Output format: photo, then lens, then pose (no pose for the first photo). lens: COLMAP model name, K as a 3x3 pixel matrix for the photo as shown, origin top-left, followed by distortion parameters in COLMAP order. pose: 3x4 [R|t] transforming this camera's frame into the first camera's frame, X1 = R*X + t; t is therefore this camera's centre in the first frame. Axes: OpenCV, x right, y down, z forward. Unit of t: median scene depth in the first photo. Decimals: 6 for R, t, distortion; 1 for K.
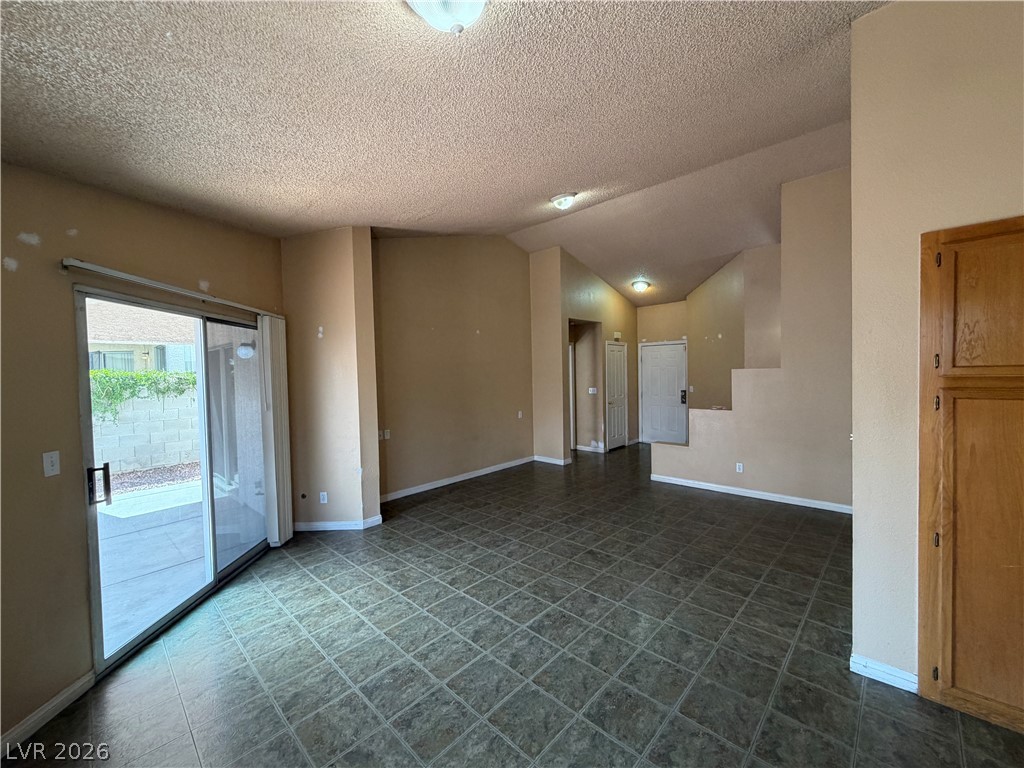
lens RADIAL K [[408.3, 0, 513.3], [0, 408.3, 379.9], [0, 0, 1]] dist [-0.000580, 0.000780]
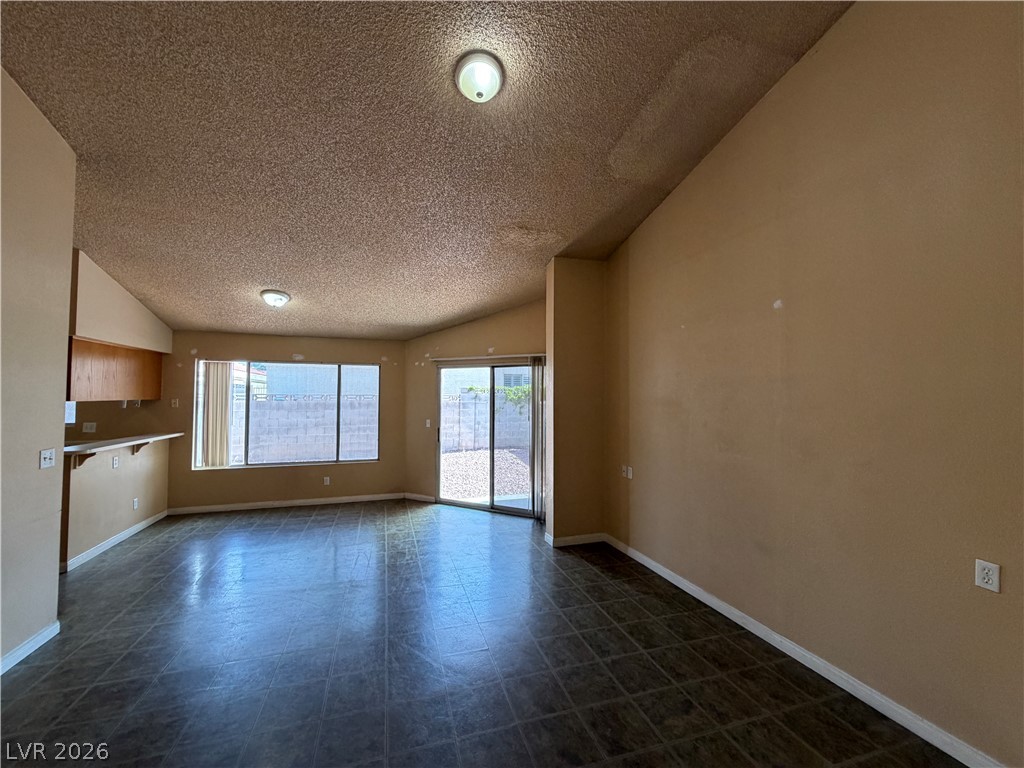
lens RADIAL K [[408.3, 0, 507.0], [0, 408.3, 387.2], [0, 0, 1]] dist [-0.000580, 0.000780]
pose [[-0.495626, -0.000763, -0.868536, 0.707870], [-0.009724, 0.999942, 0.004670, -0.053052], [0.868481, 0.010760, -0.495605, 1.629952]]
